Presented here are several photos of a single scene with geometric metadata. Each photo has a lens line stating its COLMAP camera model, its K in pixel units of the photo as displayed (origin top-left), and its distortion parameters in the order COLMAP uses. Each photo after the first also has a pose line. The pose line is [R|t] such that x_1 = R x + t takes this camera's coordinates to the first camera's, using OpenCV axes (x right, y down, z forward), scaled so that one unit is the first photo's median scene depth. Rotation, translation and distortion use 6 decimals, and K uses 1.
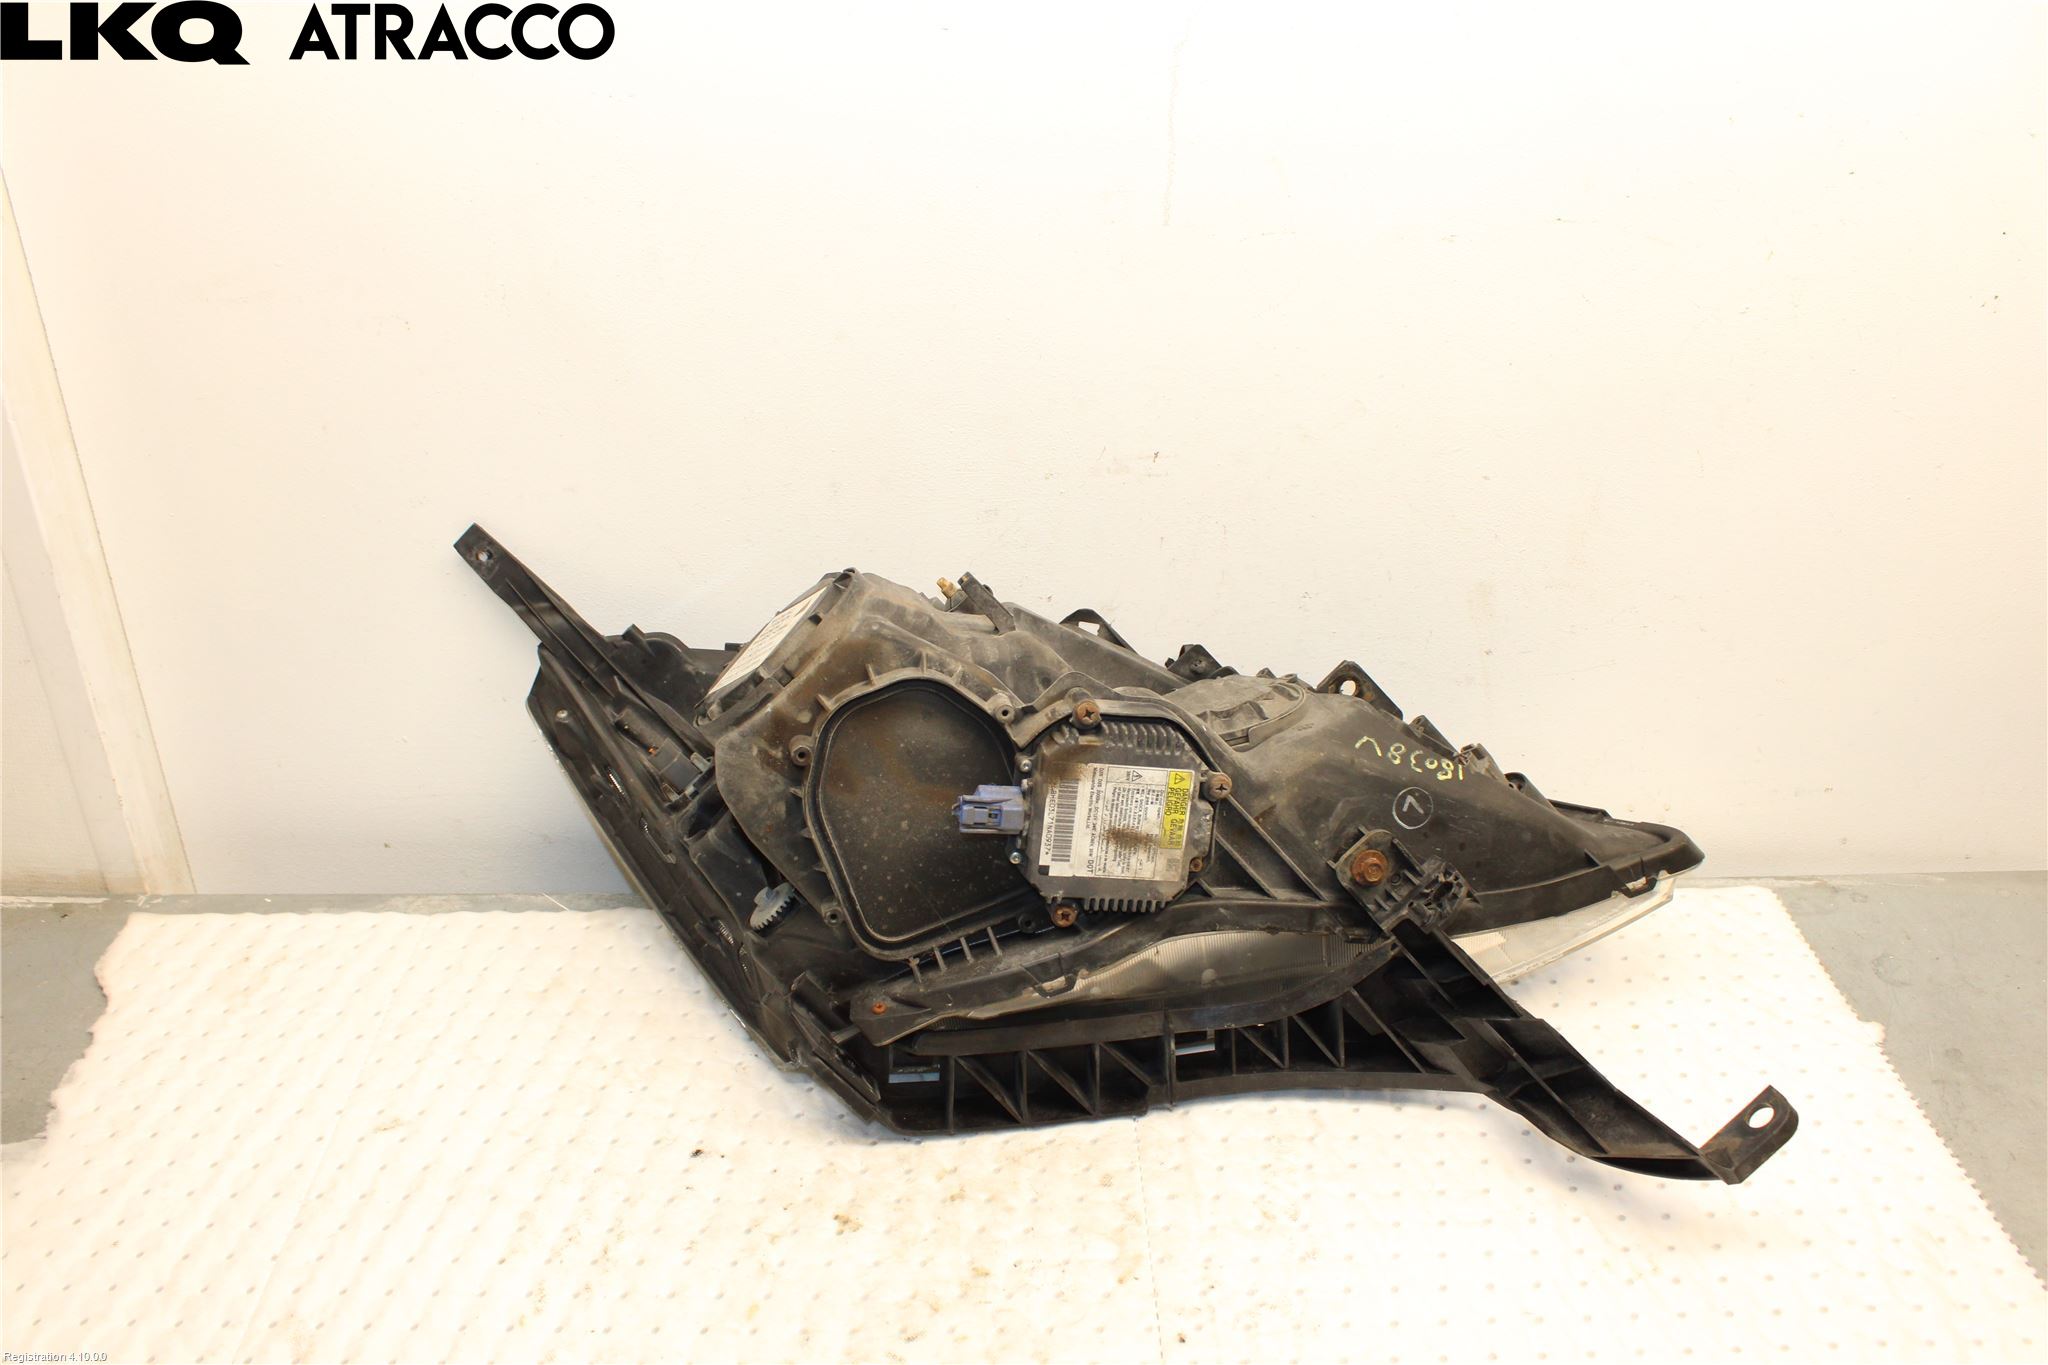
lens RADIAL K [[1739.0, 0, 1027.5], [0, 1739.0, 713.7], [0, 0, 1]] dist [-0.163582, 0.144345]
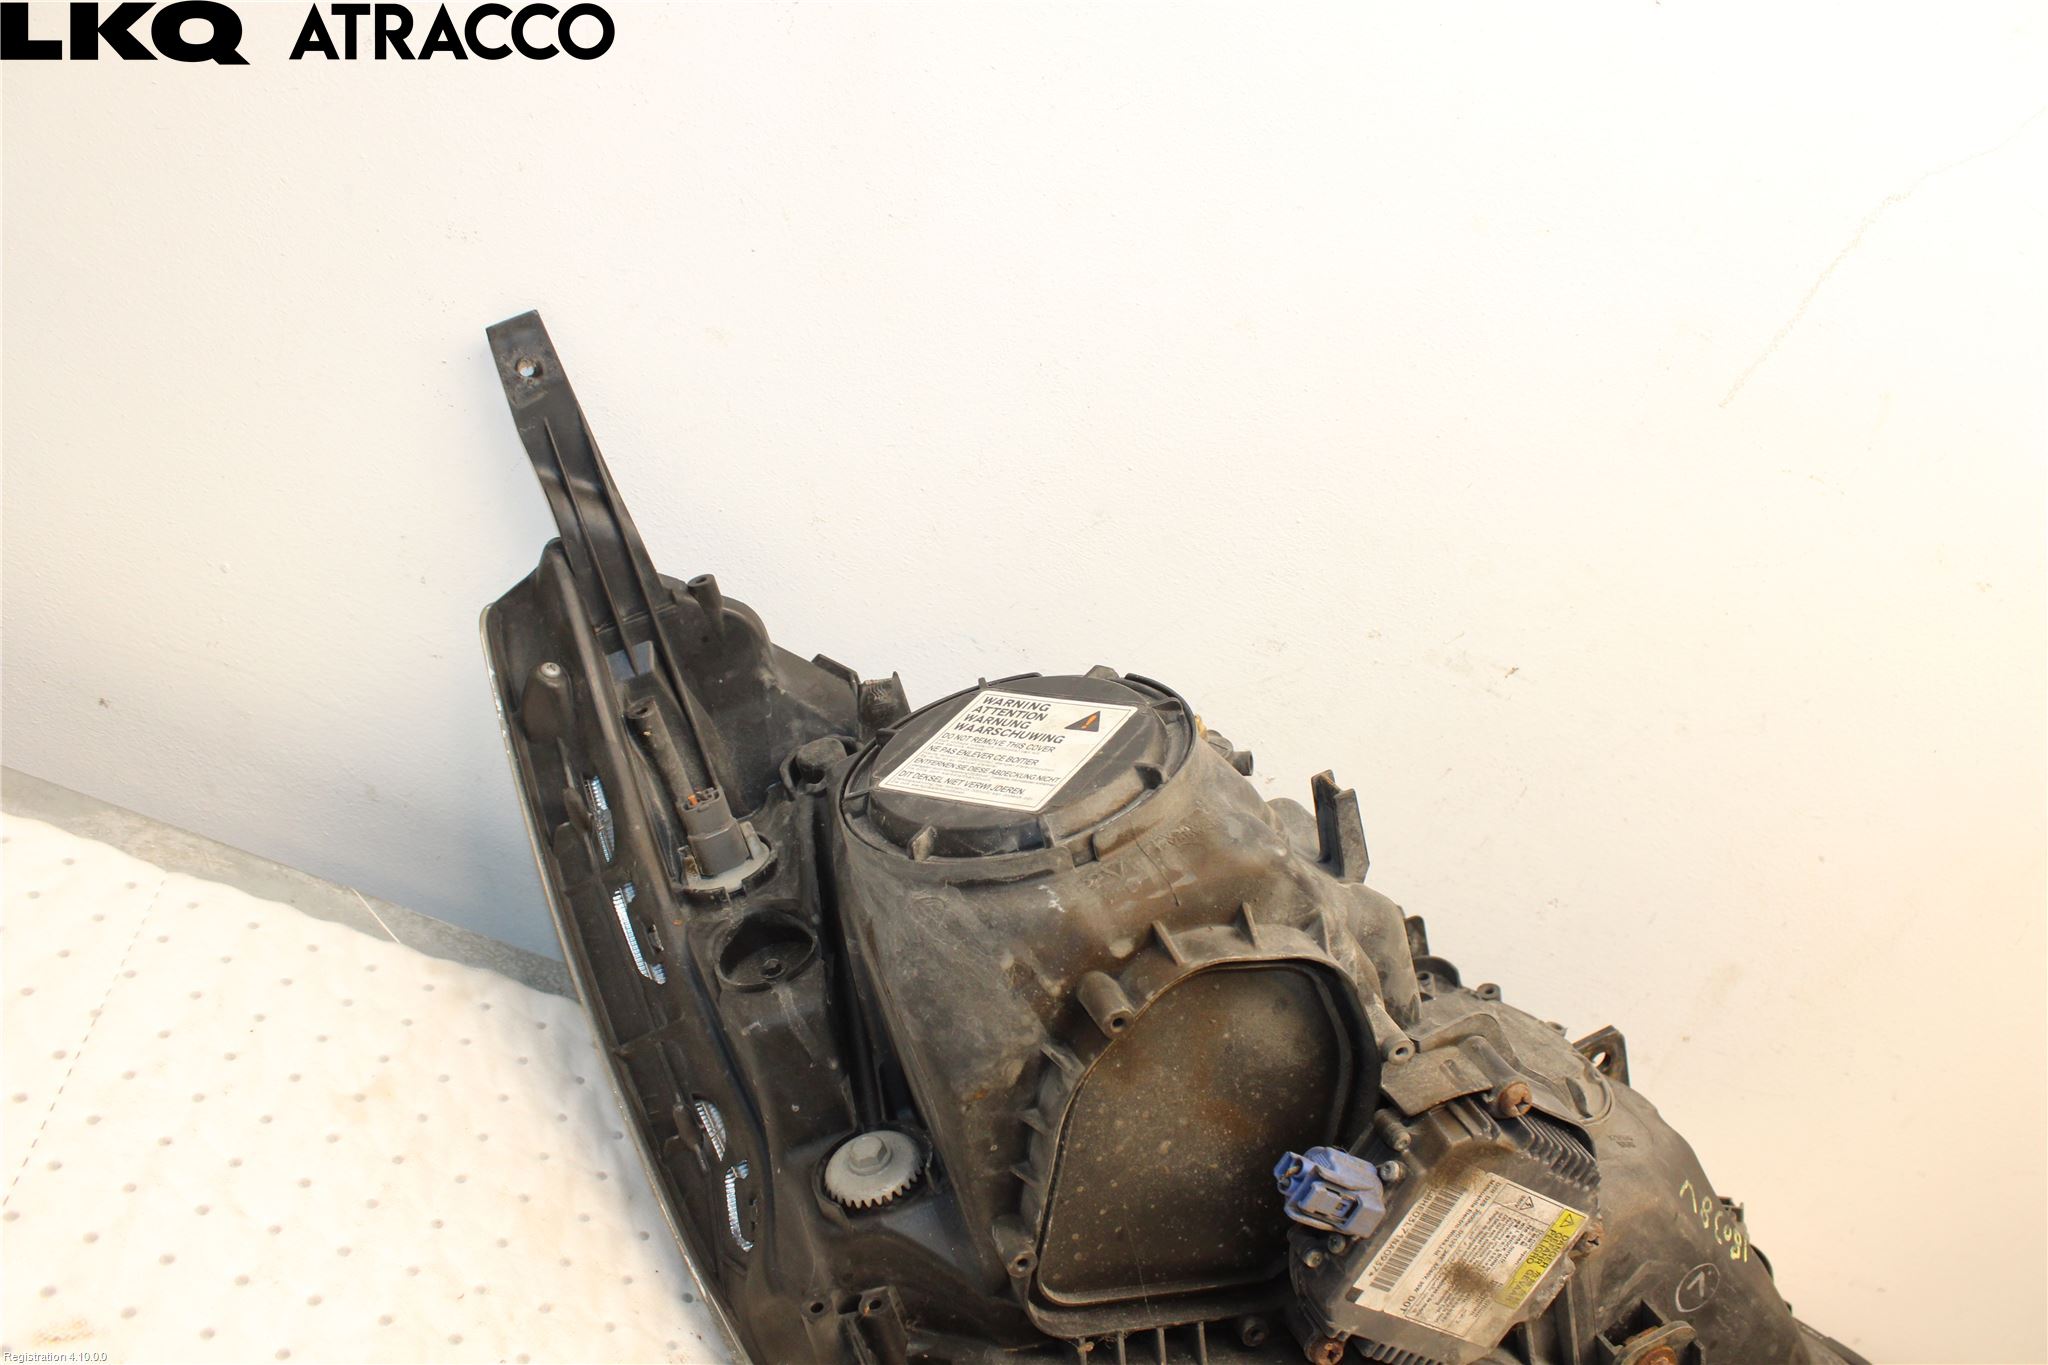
lens RADIAL K [[1739.0, 0, 1027.5], [0, 1739.0, 713.7], [0, 0, 1]] dist [-0.163582, 0.144345]
pose [[0.868436, 0.380096, 0.318349, -0.361773], [-0.394323, 0.918727, -0.021235, -0.044641], [-0.300547, -0.107091, 0.947736, 0.442787]]
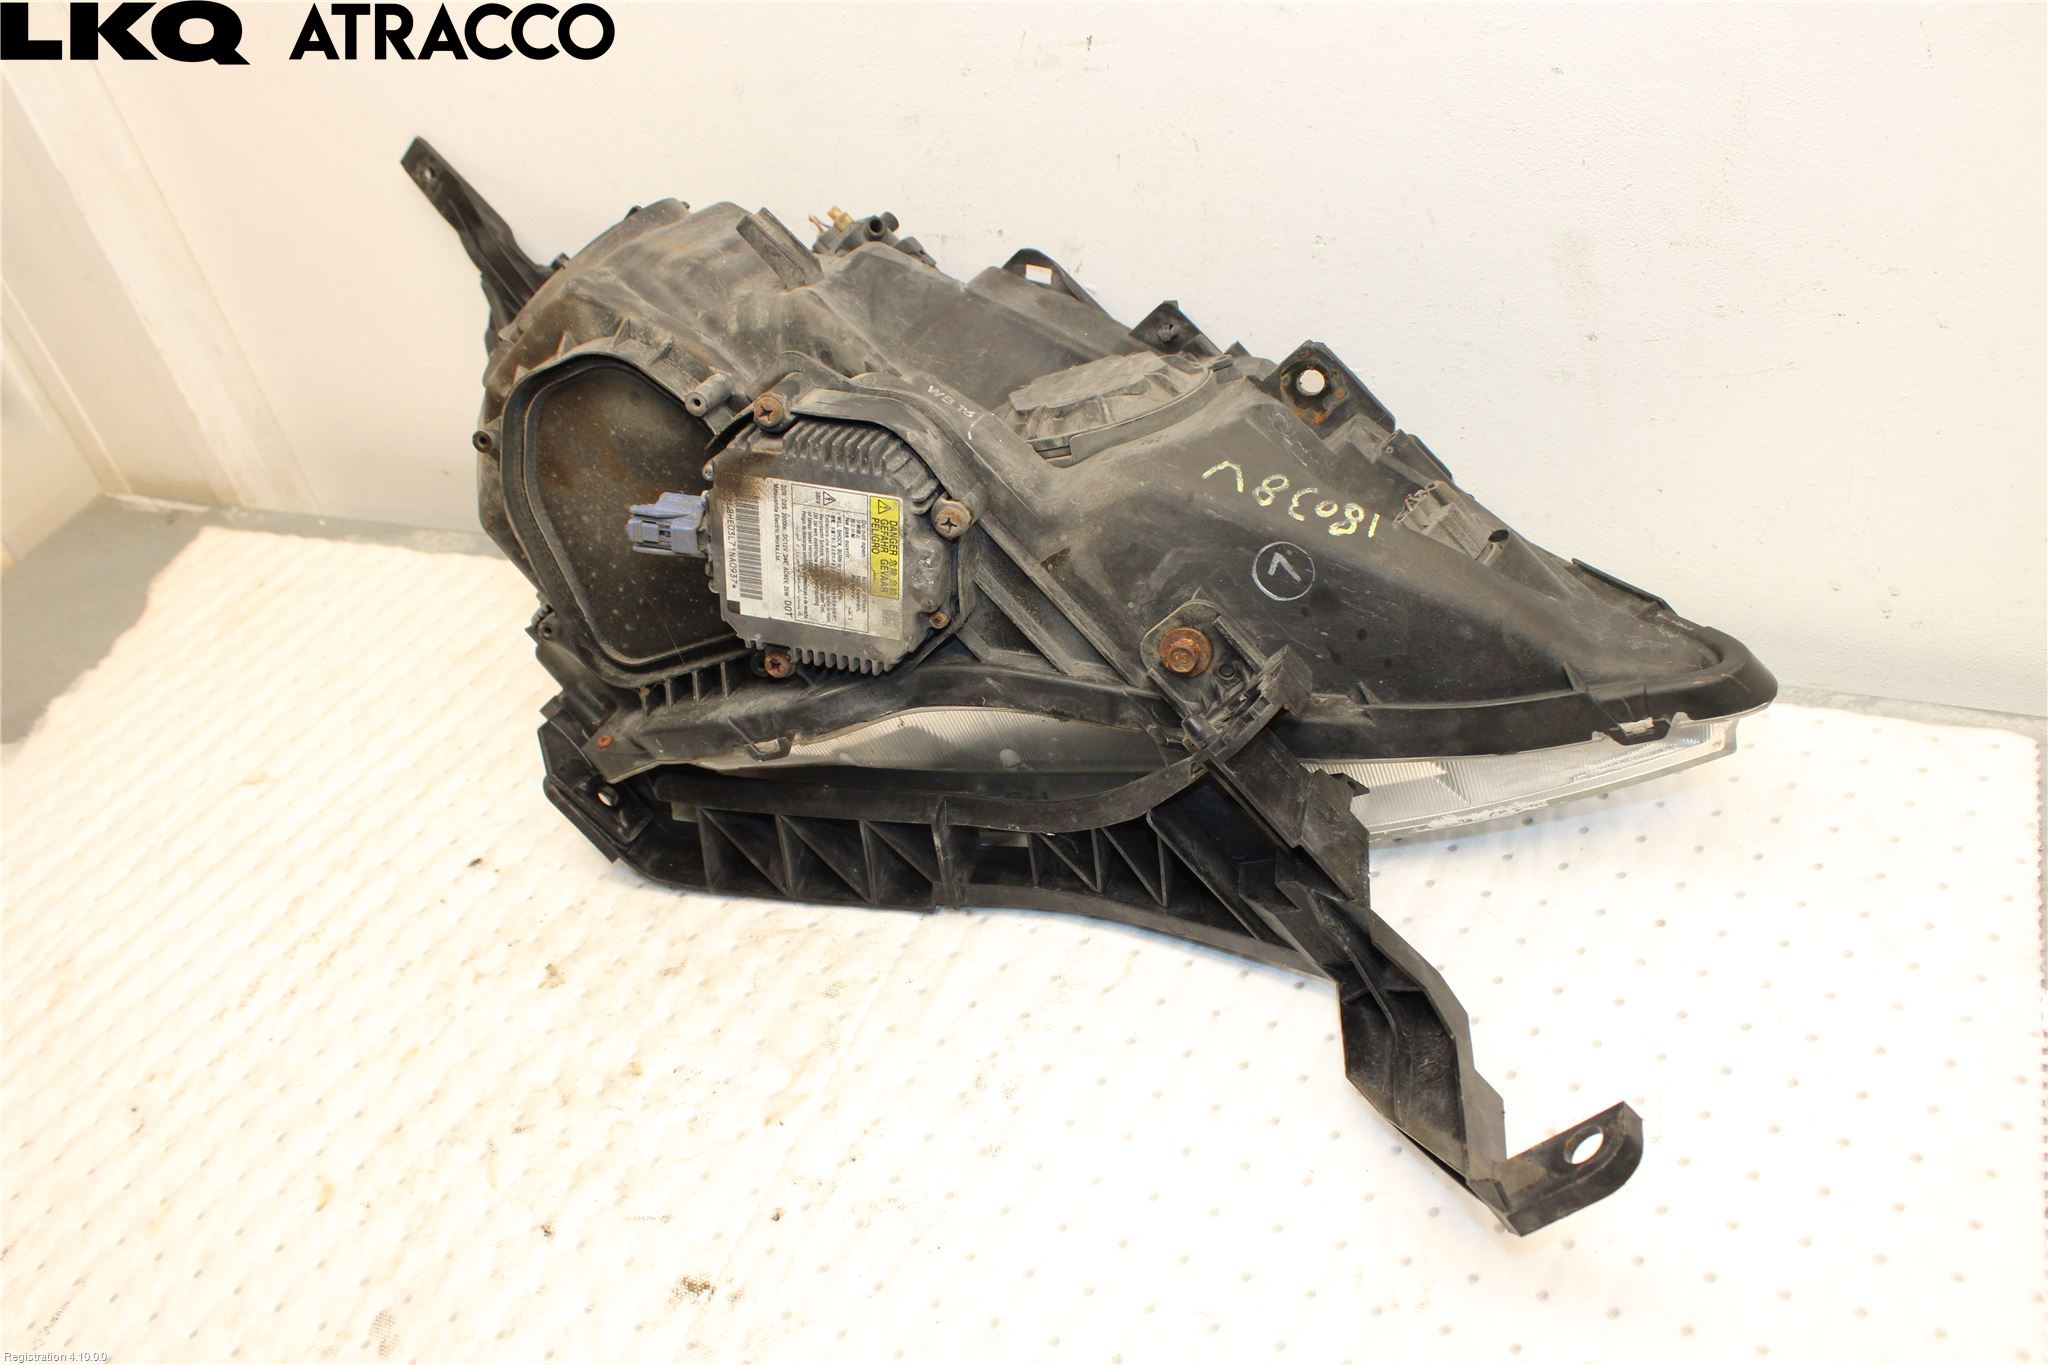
lens RADIAL K [[1739.0, 0, 1027.5], [0, 1739.0, 713.7], [0, 0, 1]] dist [-0.163582, 0.144345]
pose [[0.898386, 0.145686, -0.414341, 0.440875], [-0.039002, 0.966120, 0.255131, -0.065228], [0.437472, -0.213045, 0.873630, 0.348436]]
